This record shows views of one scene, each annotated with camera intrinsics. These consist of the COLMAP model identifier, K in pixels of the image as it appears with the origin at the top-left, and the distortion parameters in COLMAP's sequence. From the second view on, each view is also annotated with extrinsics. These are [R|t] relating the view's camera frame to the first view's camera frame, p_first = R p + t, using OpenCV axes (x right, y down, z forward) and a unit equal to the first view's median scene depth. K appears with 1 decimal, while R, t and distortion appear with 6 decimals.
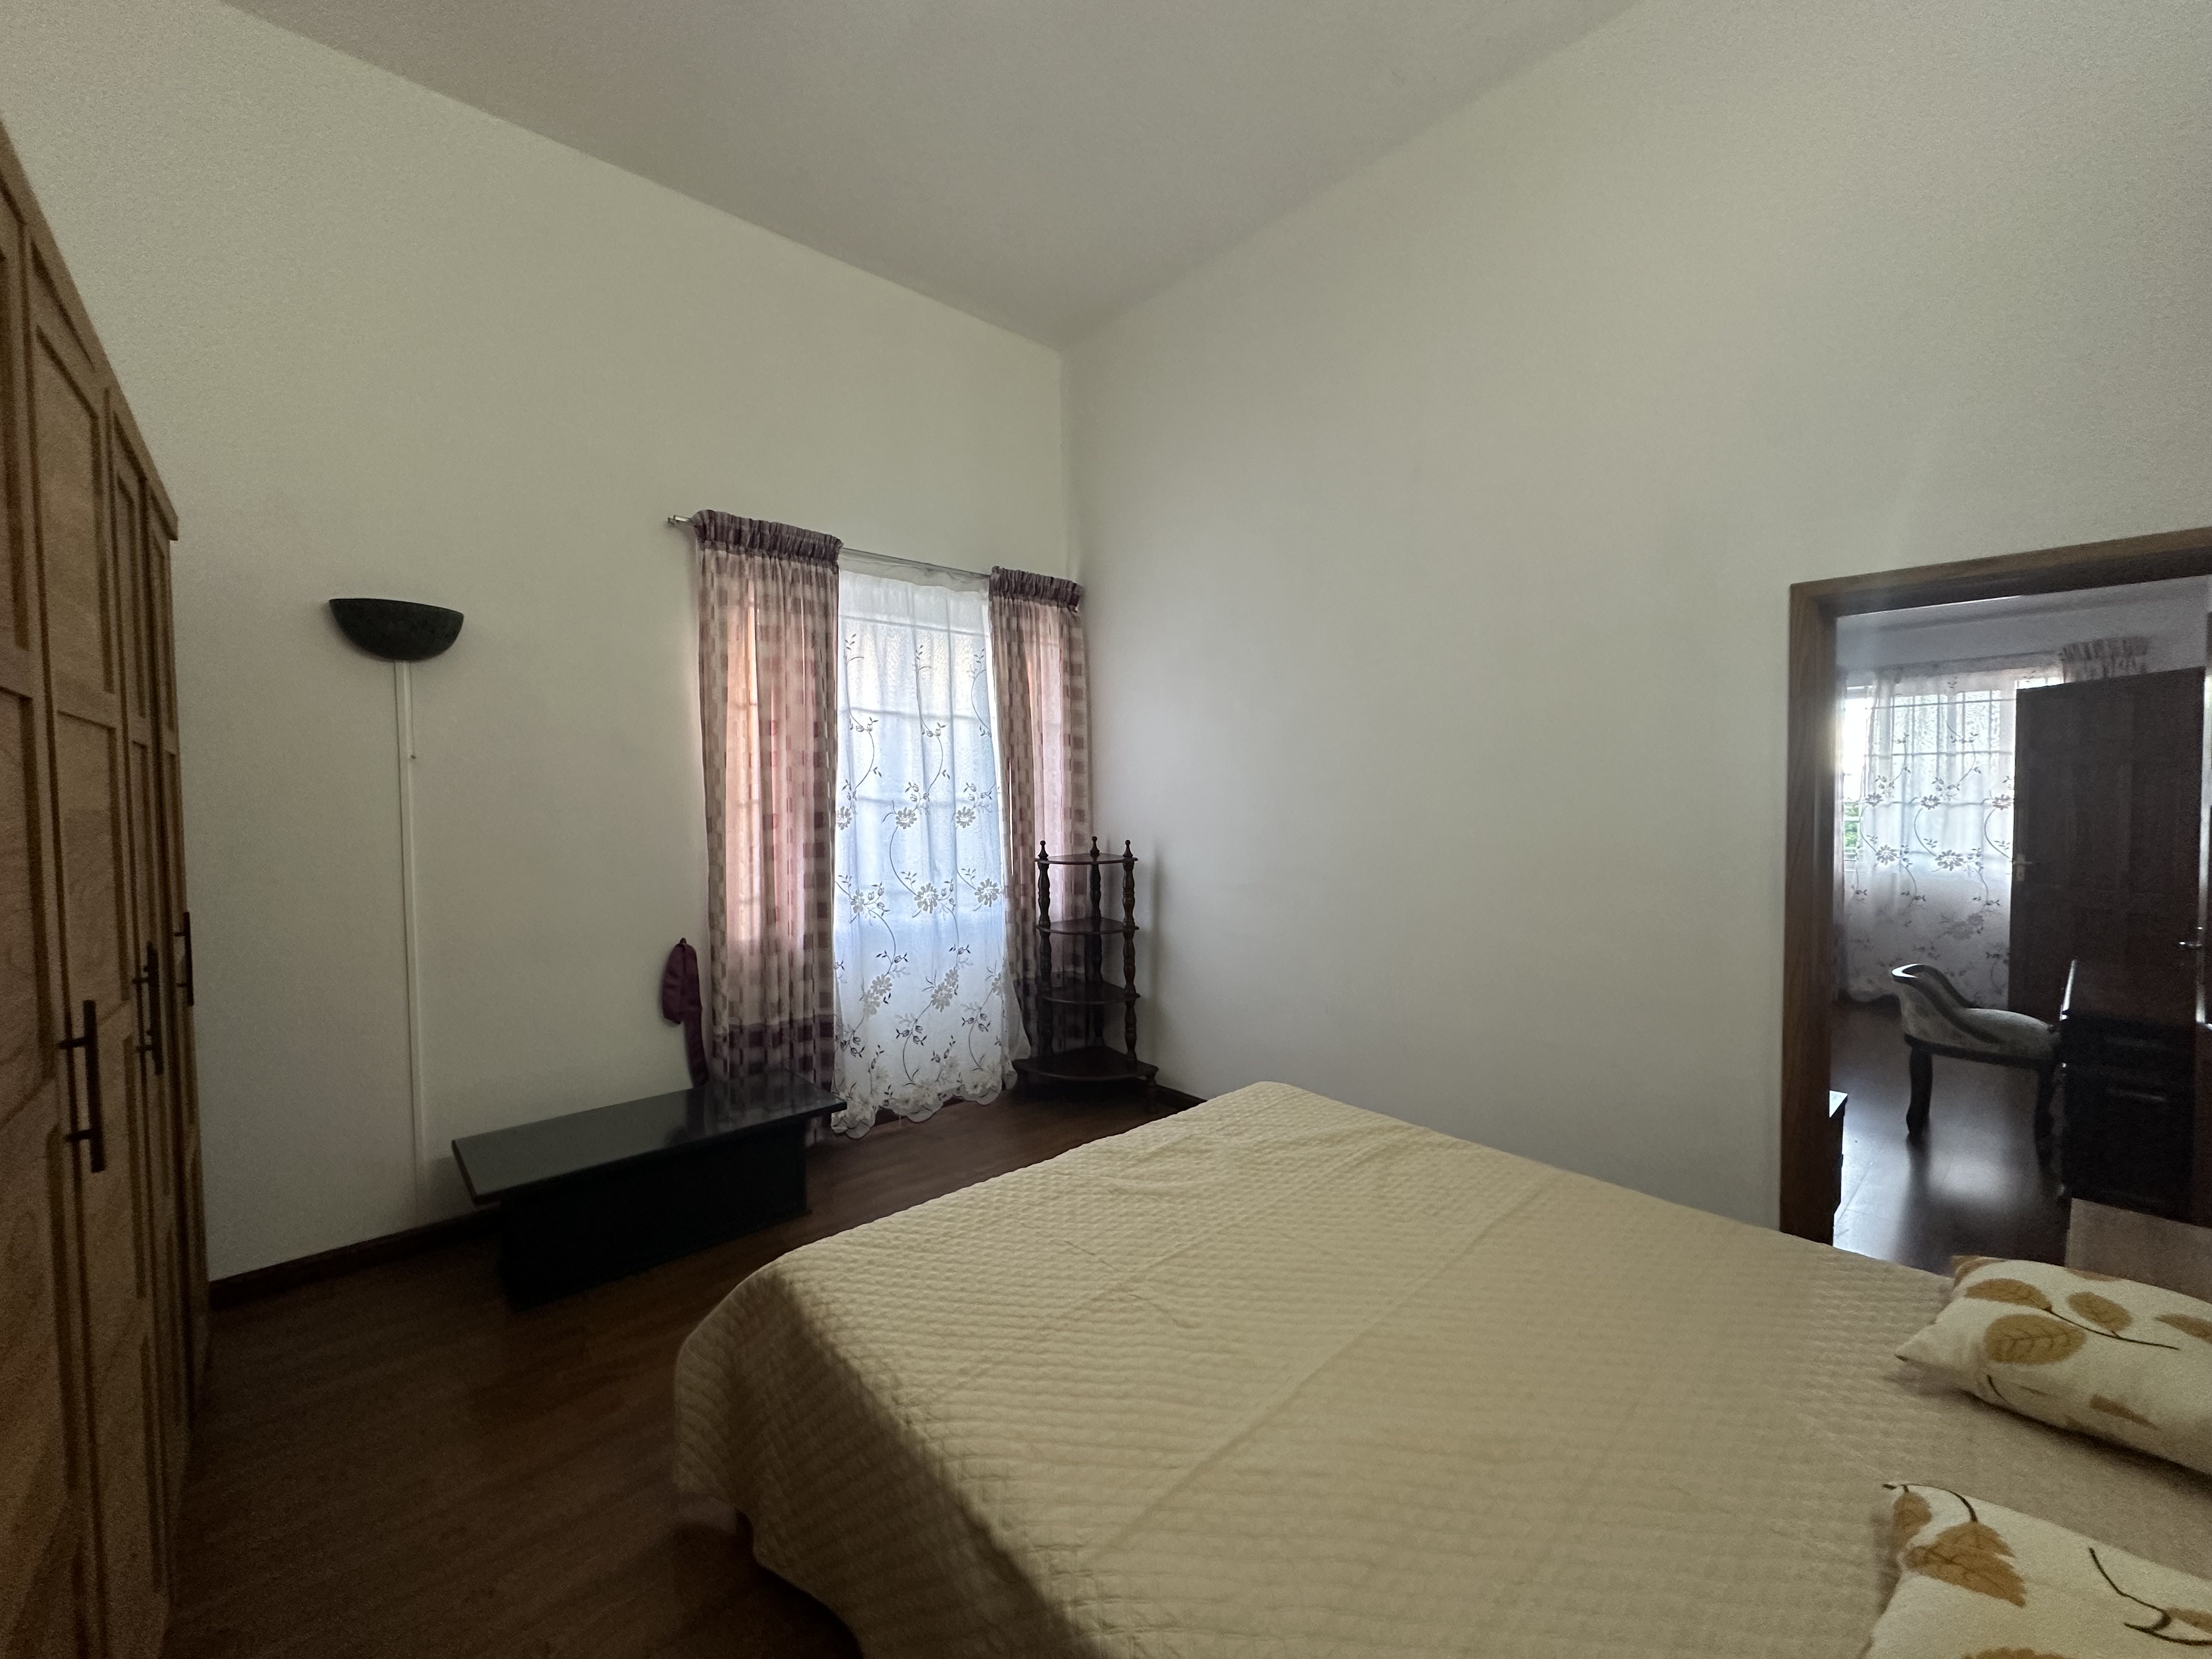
lens RADIAL K [[880.6, 0, 1106.0], [0, 880.6, 829.5], [0, 0, 1]] dist [0.000069, 0.000002]
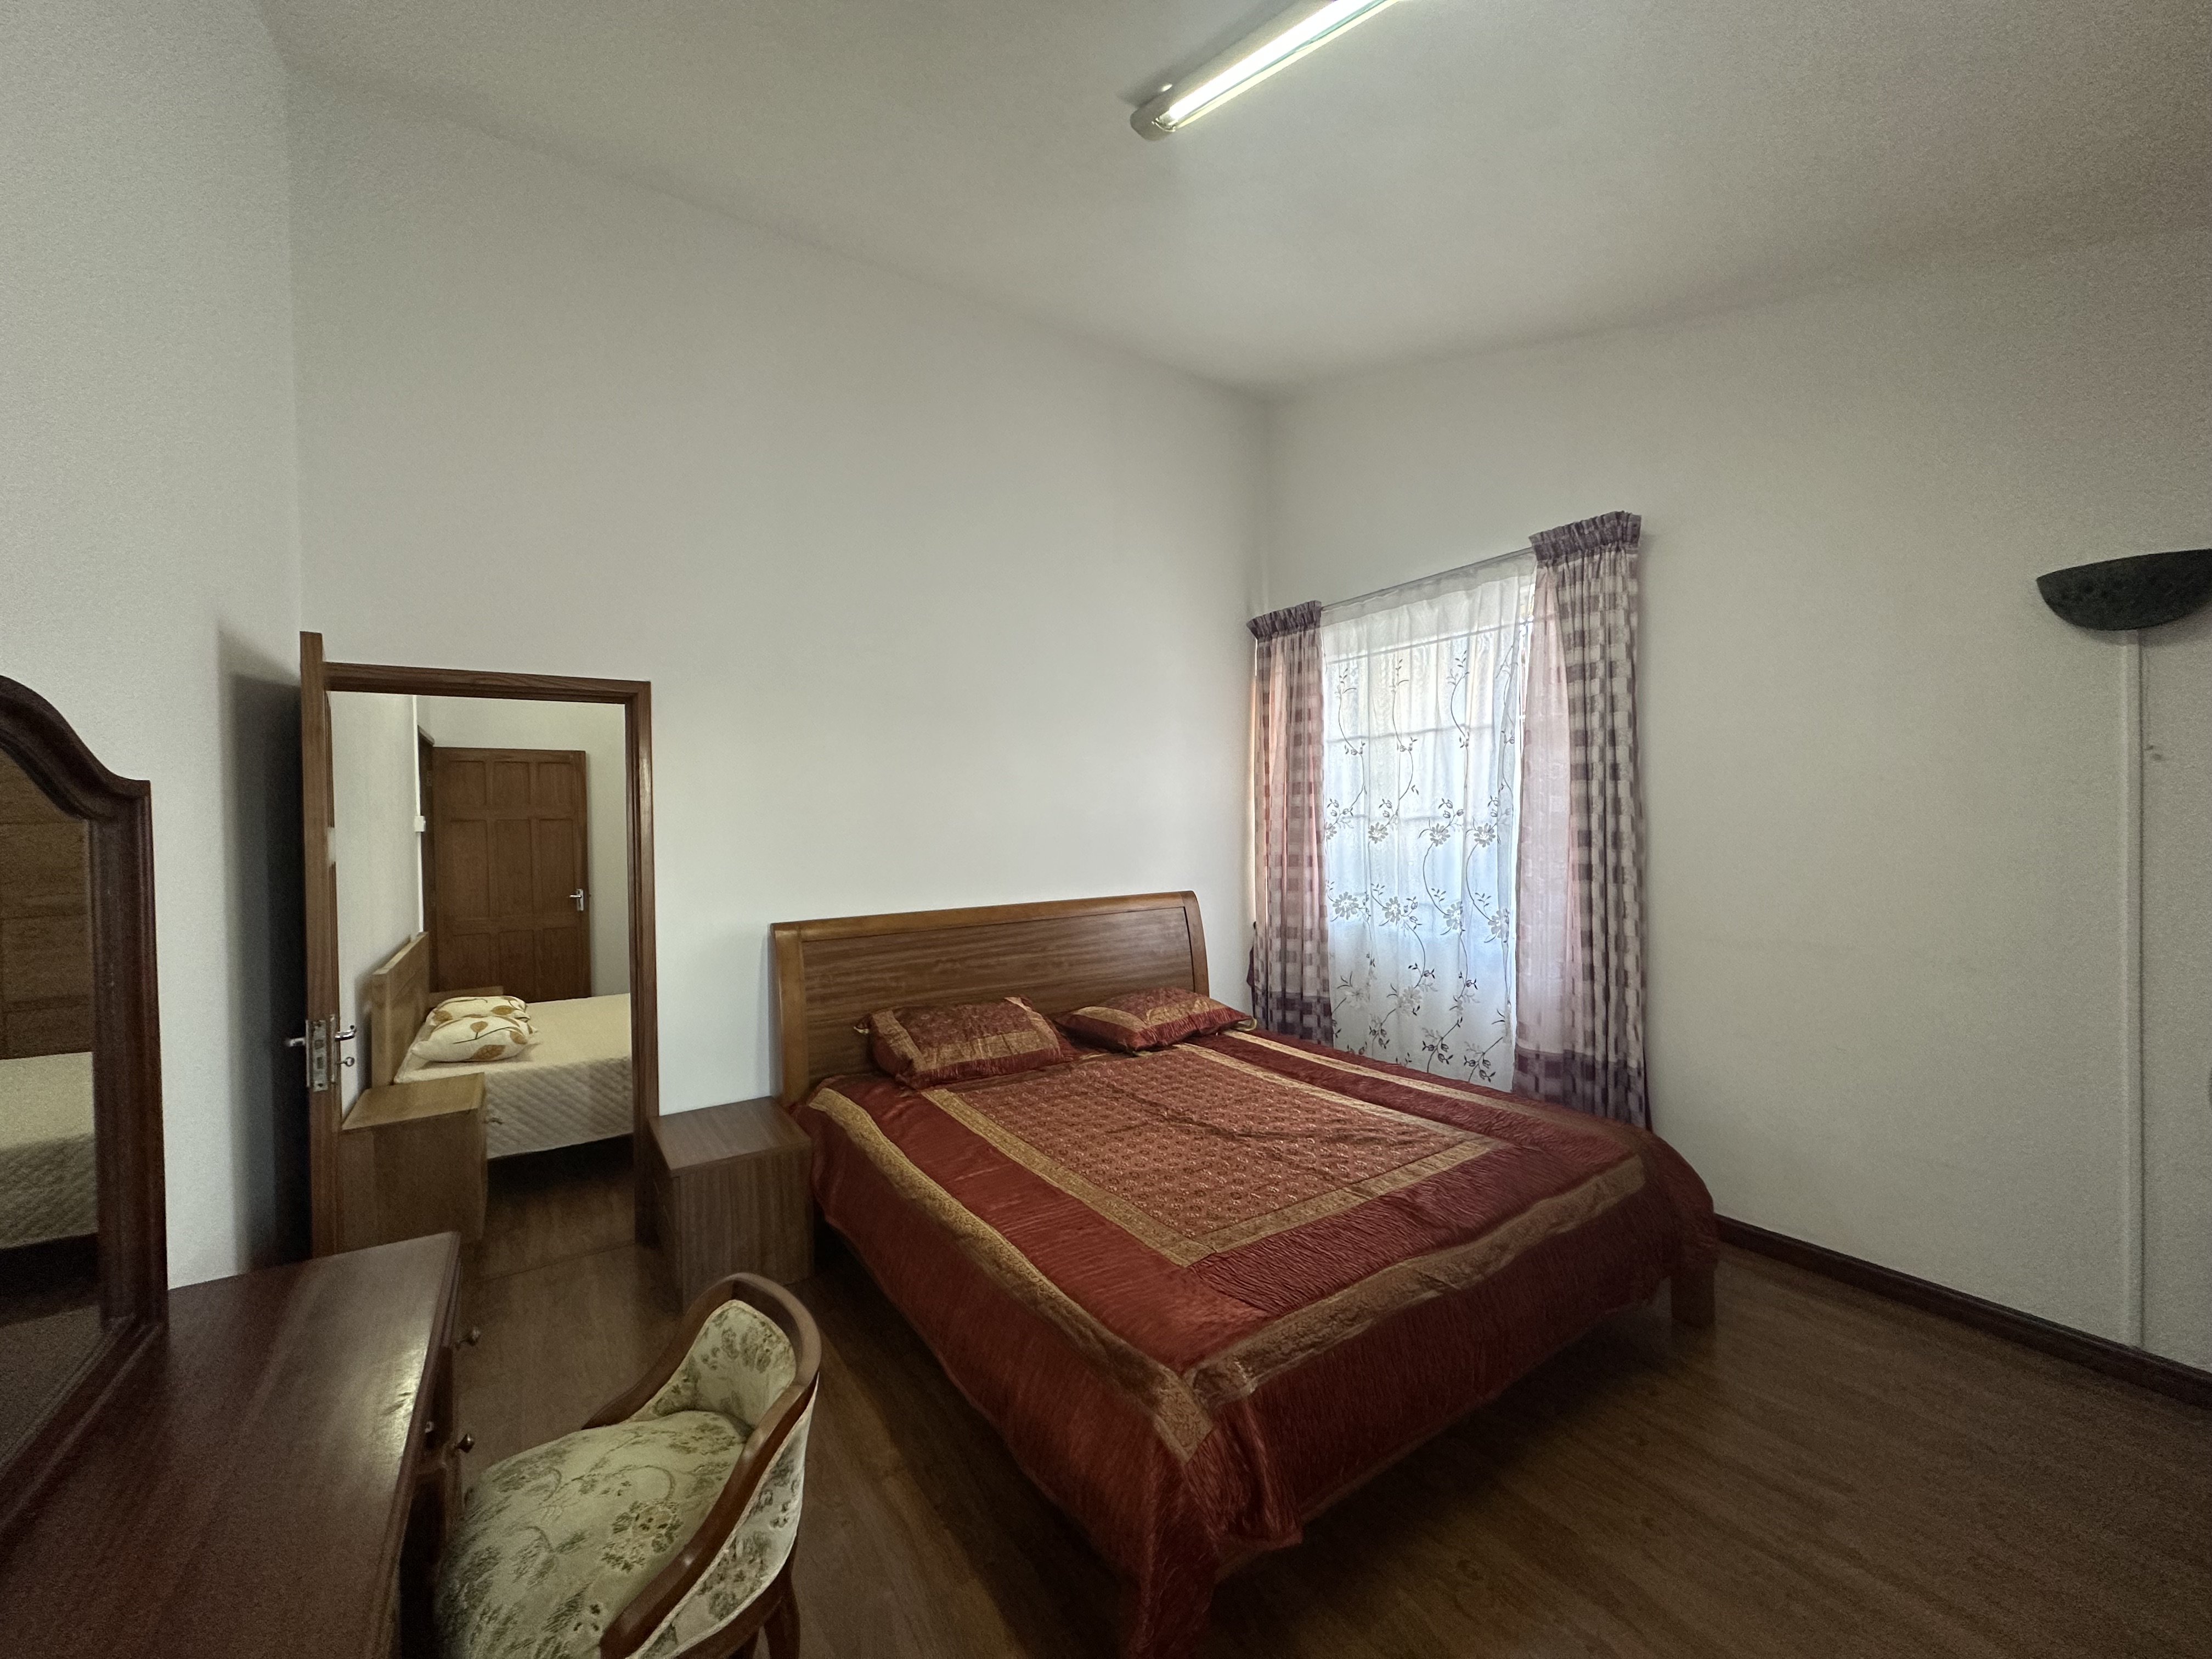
lens RADIAL K [[880.6, 0, 1106.0], [0, 880.6, 829.5], [0, 0, 1]] dist [0.000069, 0.000002]
pose [[-0.158034, -0.003714, -0.987427, 0.816720], [-0.029498, 0.999564, 0.000961, -0.009190], [0.986993, 0.029279, -0.158075, 0.800774]]
